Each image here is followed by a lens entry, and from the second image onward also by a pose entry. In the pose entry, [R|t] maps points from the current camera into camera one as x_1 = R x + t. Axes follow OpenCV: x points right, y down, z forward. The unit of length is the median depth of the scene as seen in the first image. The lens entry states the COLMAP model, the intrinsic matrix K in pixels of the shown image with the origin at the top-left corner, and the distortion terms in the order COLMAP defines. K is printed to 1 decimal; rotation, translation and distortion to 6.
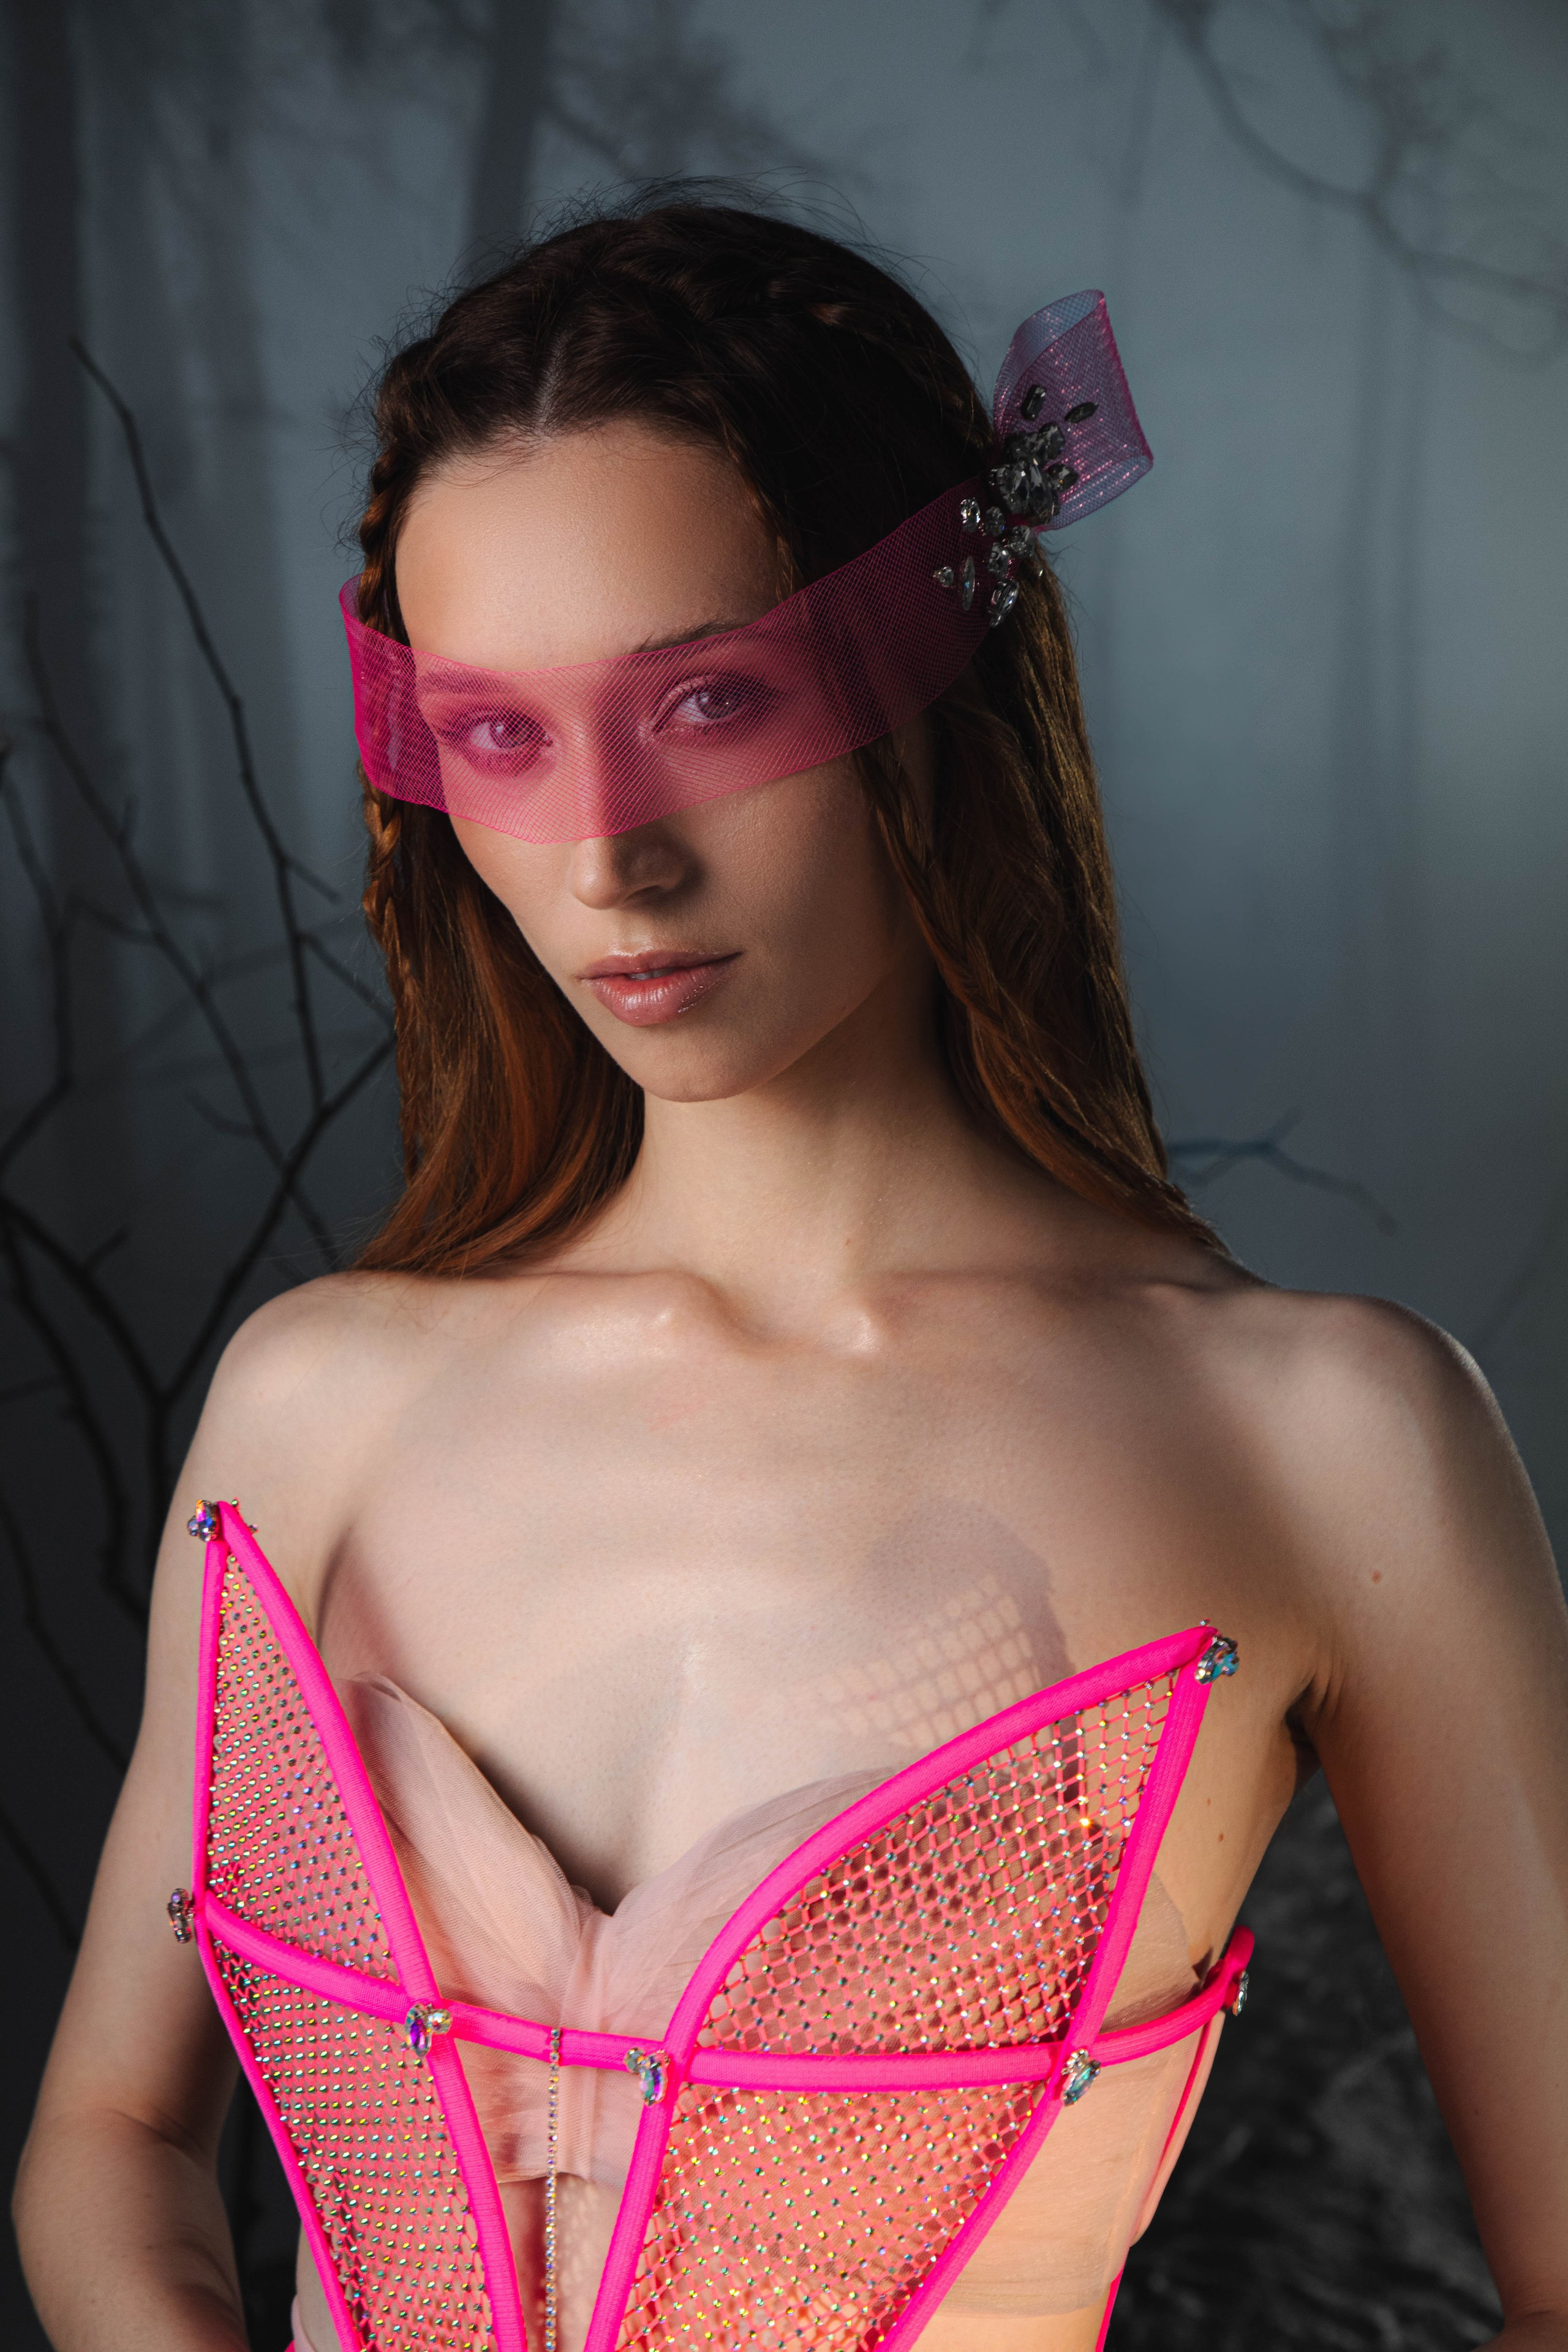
lens RADIAL K [[4932.6, 0, 738.5], [0, 4932.6, 1200.1], [0, 0, 1]] dist [0.410189, 0.000000]
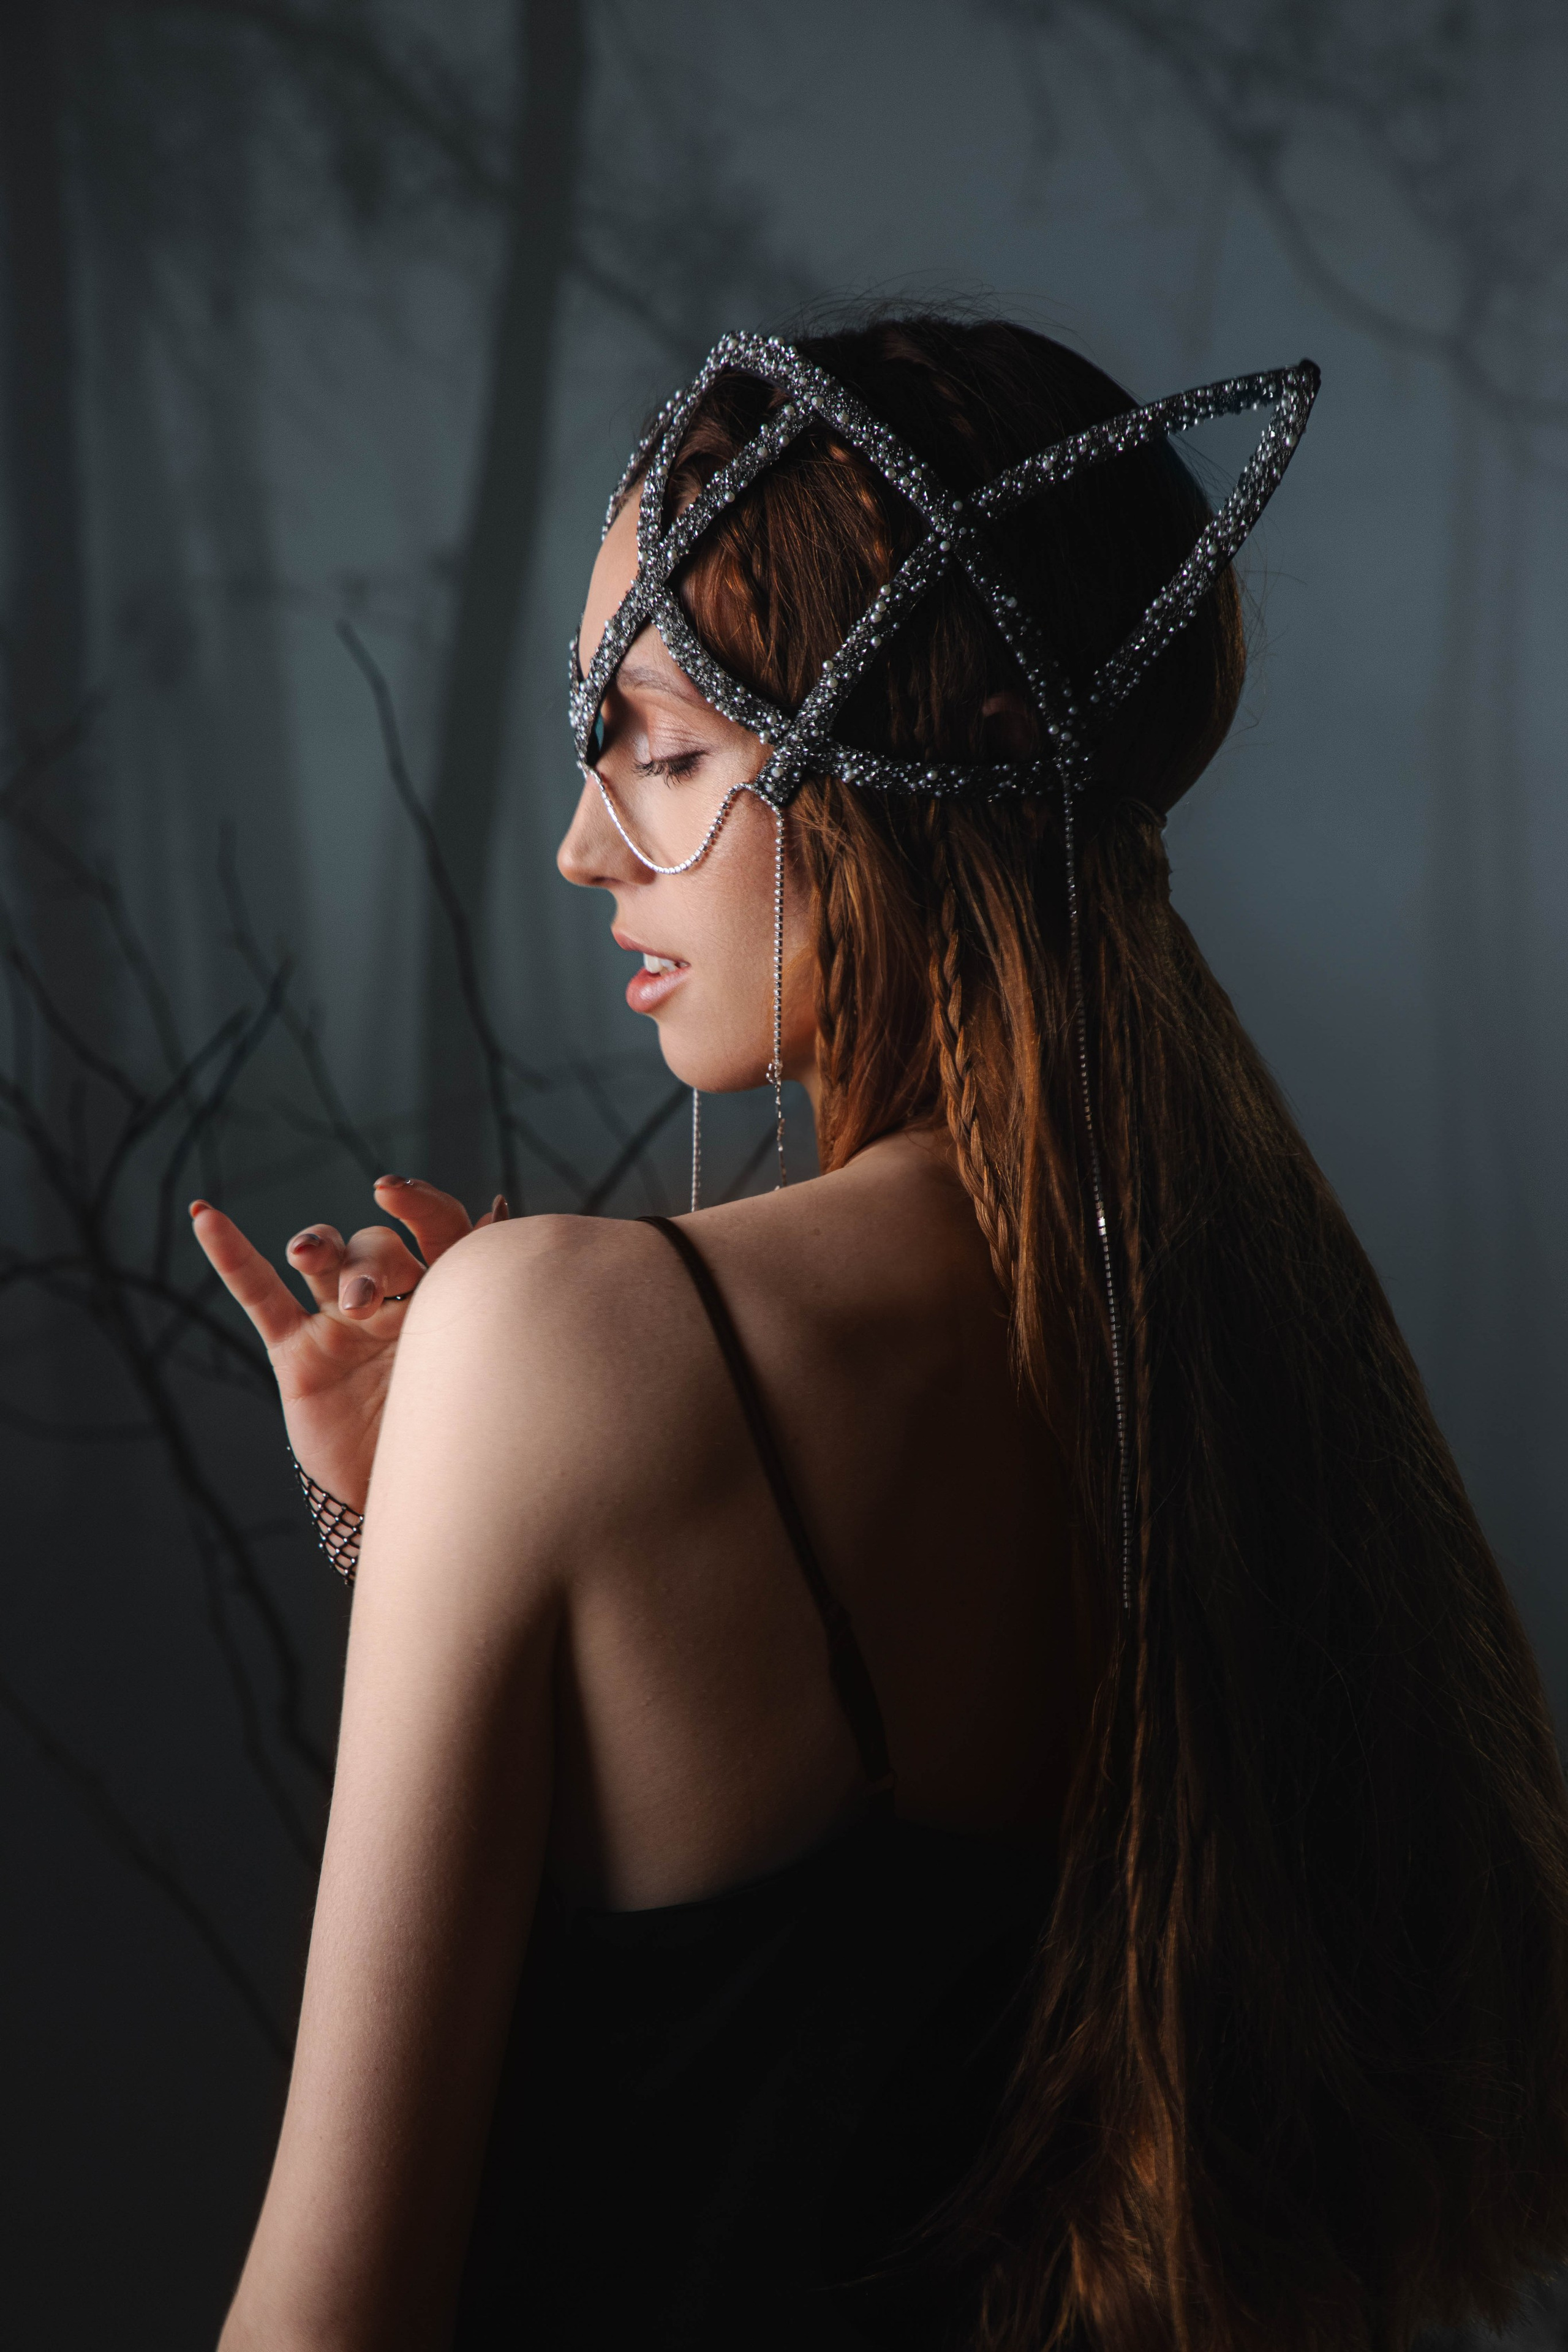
lens RADIAL K [[6701.9, 0, 735.7], [0, 6701.9, 1178.3], [0, 0, 1]] dist [0.584471, 0.000000]
pose [[0.999792, -0.017967, 0.009692, -0.023075], [0.018447, 0.998478, -0.051973, 0.018763], [-0.008743, 0.052141, 0.998601, -0.248571]]
